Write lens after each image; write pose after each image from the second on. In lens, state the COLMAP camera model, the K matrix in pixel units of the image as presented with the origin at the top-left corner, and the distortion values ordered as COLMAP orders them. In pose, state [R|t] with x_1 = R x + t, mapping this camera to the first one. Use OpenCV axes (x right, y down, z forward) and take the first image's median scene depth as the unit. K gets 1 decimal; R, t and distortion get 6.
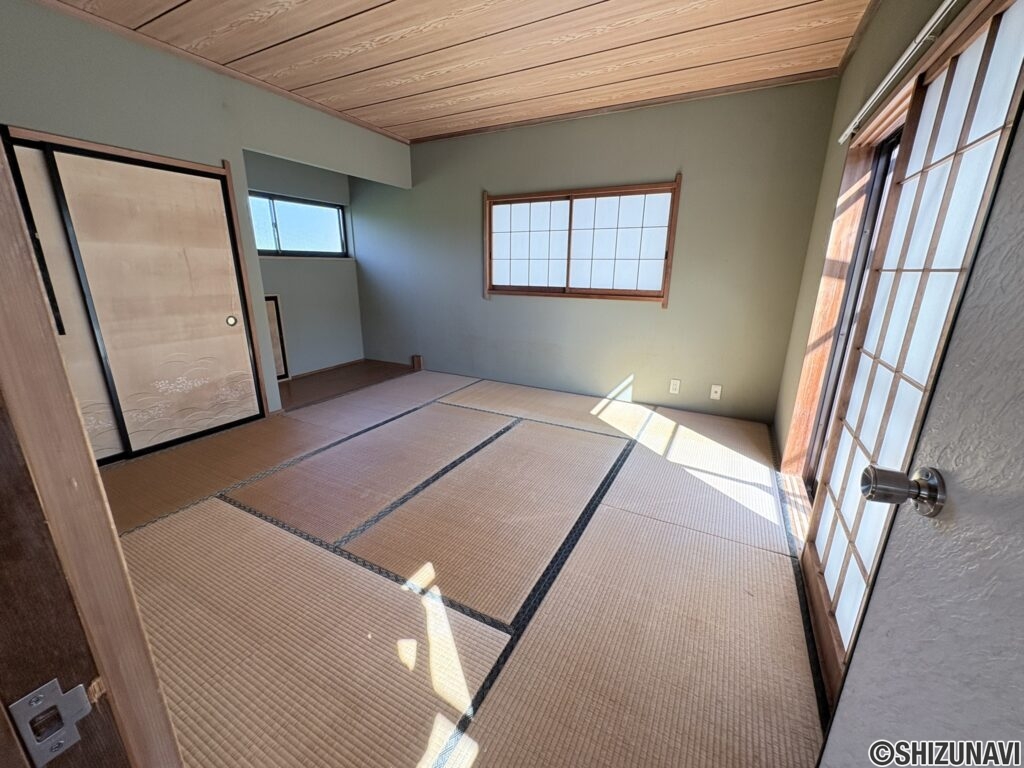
lens RADIAL K [[411.9, 0, 512.0], [0, 411.9, 384.0], [0, 0, 1]] dist [-0.021351, 0.000067]
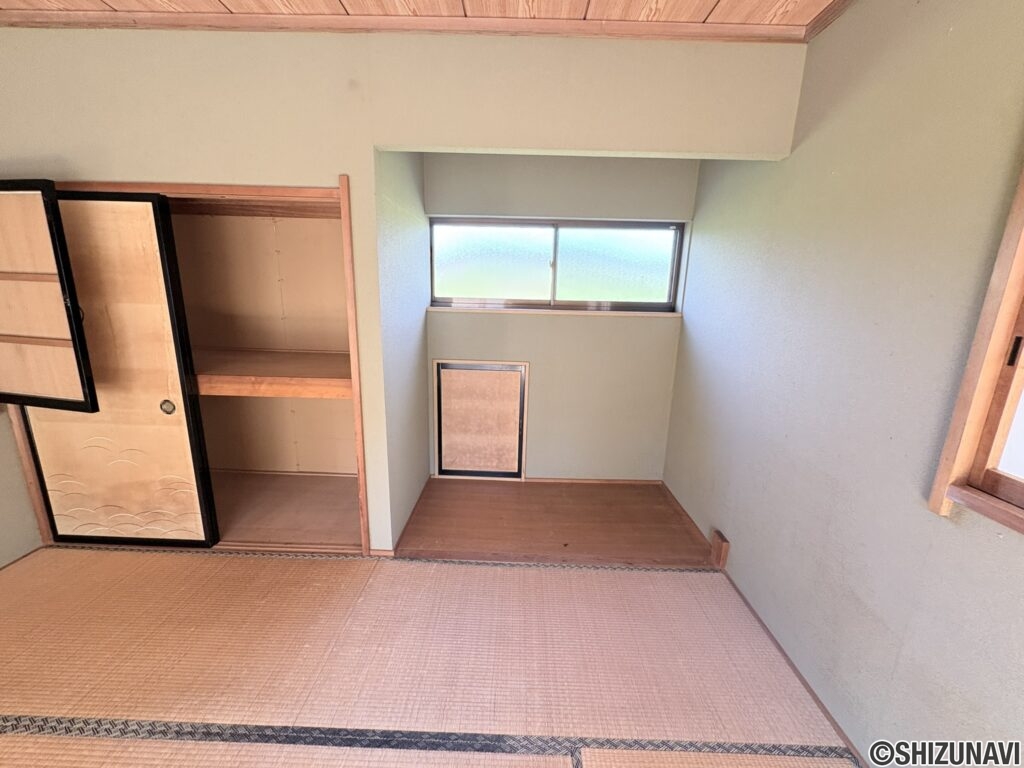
lens RADIAL K [[411.9, 0, 512.0], [0, 411.9, 384.0], [0, 0, 1]] dist [-0.021351, 0.000067]
pose [[0.327395, 0.202864, -0.922854, 0.068631], [-0.295938, 0.949556, 0.103746, -0.253636], [0.897348, 0.239141, 0.370915, 0.736778]]
